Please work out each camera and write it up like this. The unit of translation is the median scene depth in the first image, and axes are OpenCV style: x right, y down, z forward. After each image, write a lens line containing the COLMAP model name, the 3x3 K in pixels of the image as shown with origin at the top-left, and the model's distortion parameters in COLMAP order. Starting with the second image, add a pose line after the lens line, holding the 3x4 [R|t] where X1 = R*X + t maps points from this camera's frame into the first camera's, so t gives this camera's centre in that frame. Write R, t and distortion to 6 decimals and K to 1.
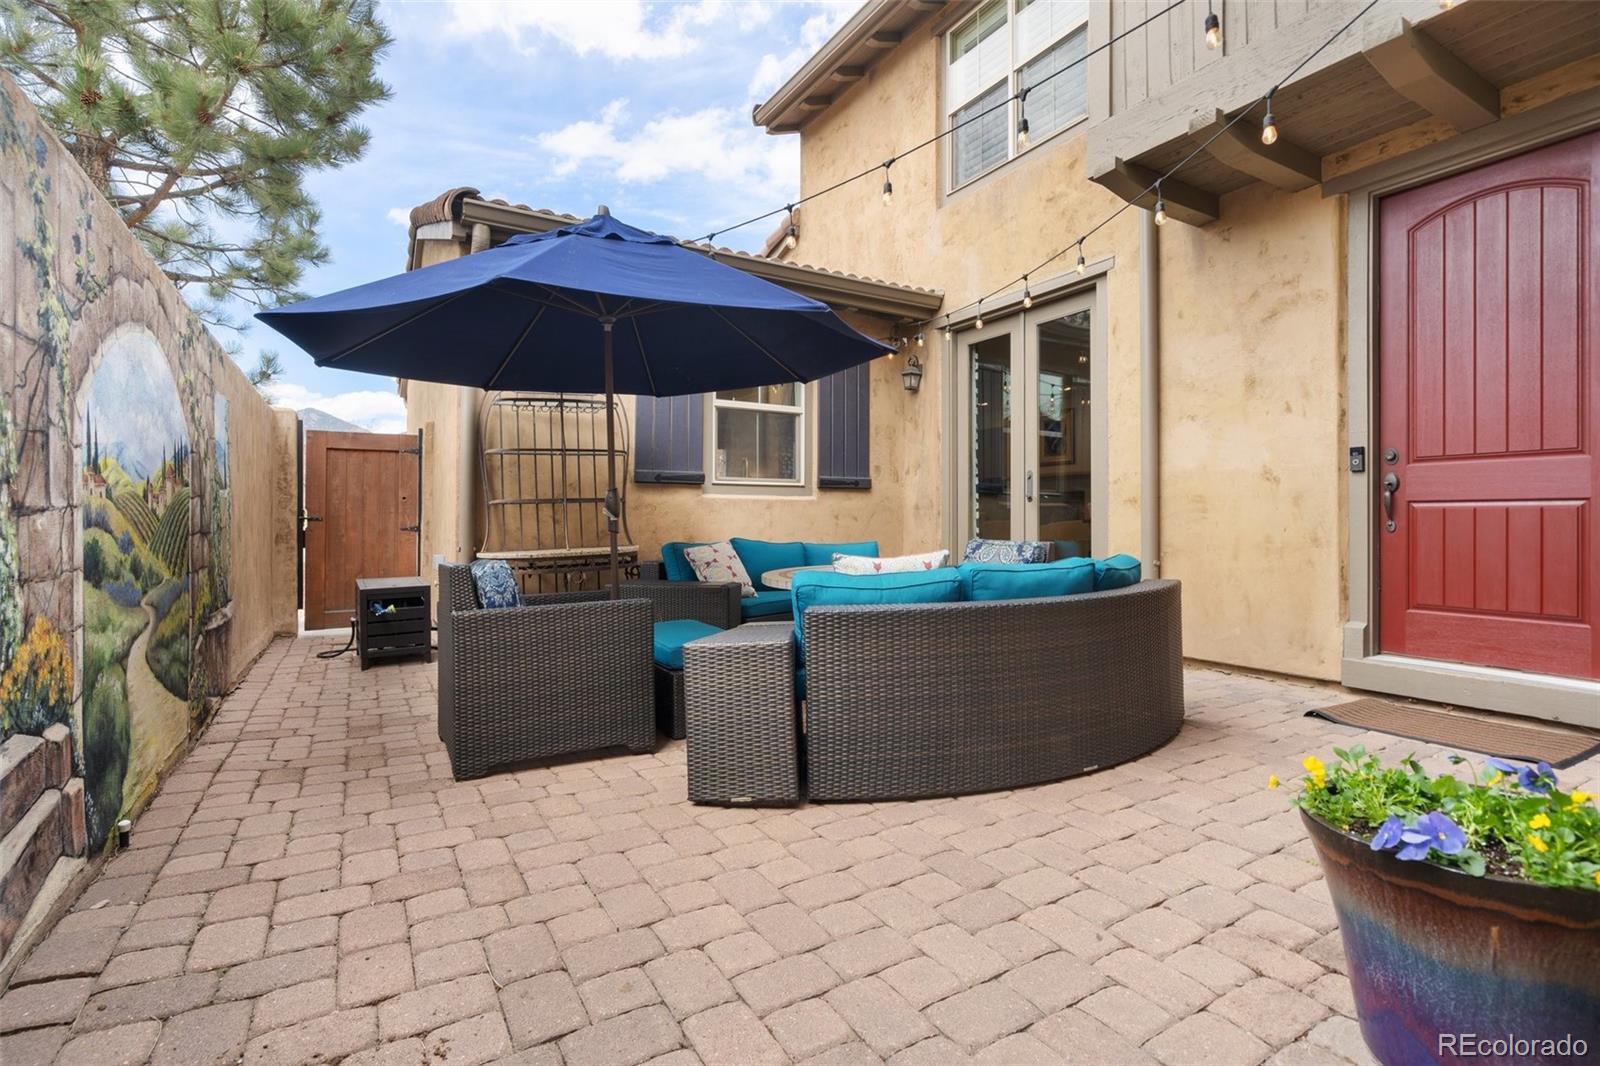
lens RADIAL K [[749.2, 0, 797.9], [0, 749.2, 524.2], [0, 0, 1]] dist [-0.000733, -0.001218]
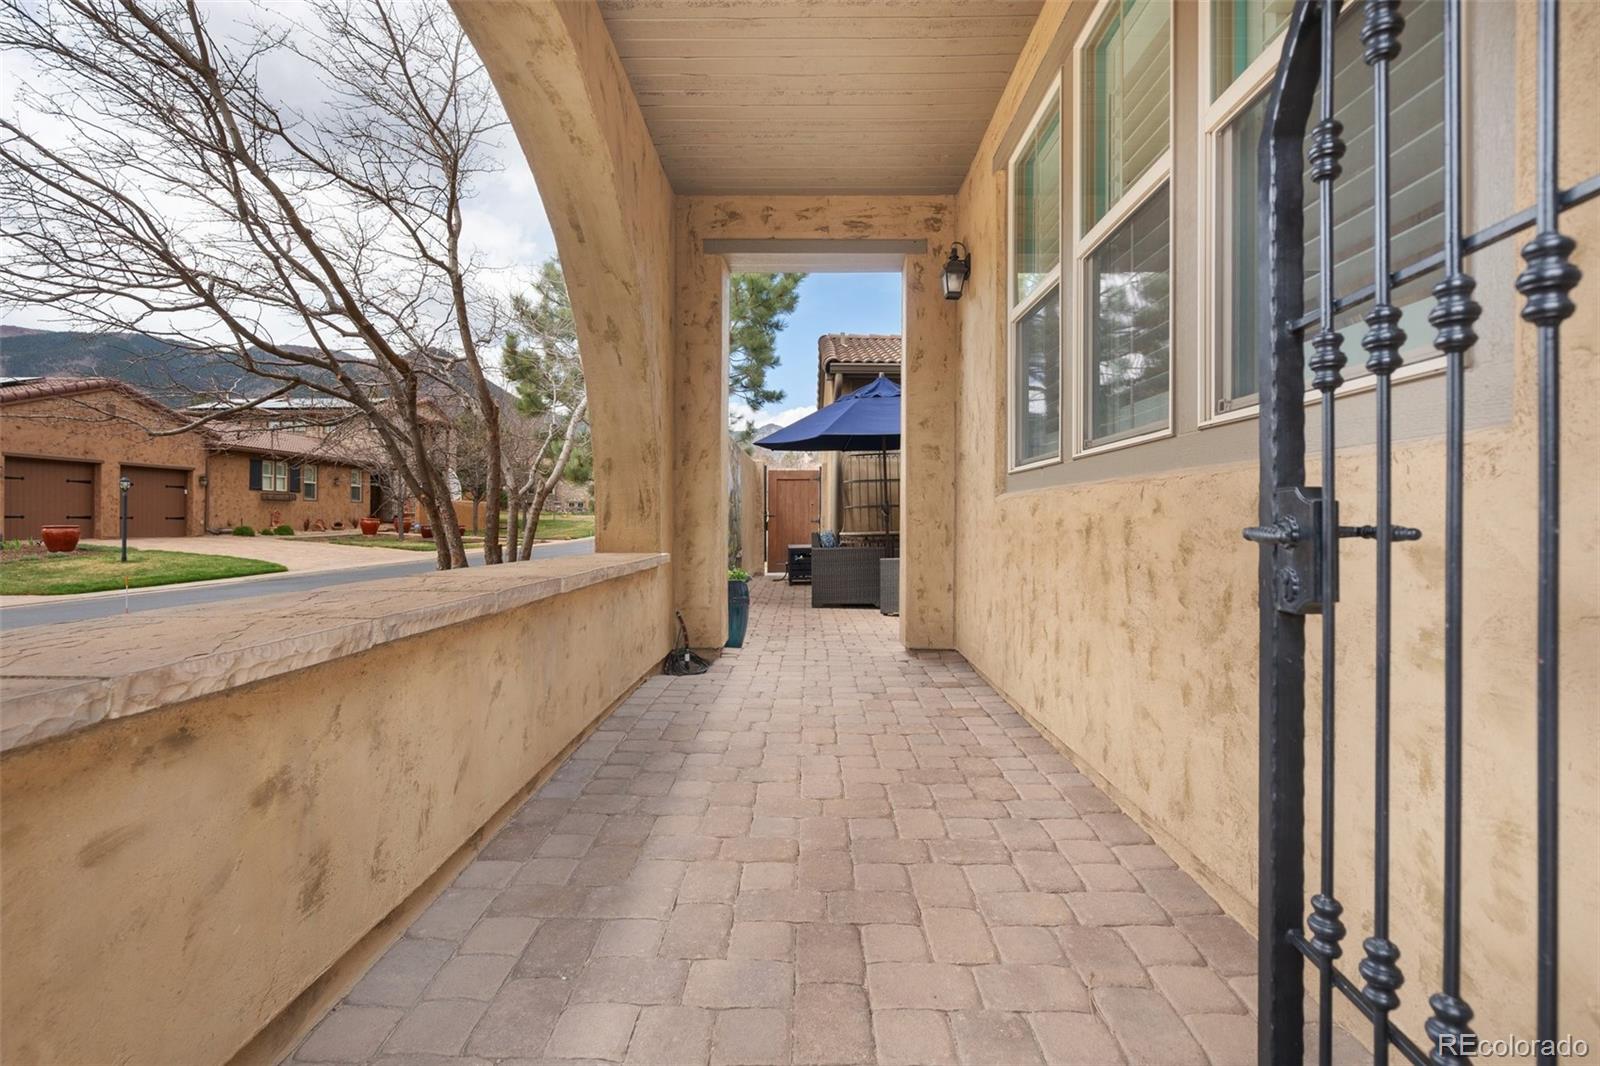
lens RADIAL K [[749.2, 0, 801.0], [0, 749.2, 525.6], [0, 0, 1]] dist [-0.000733, -0.001218]
pose [[0.859578, 0.004987, -0.510980, 0.453834], [-0.003419, 0.999986, 0.004009, 0.010962], [0.510993, -0.001699, 0.859583, -0.694680]]
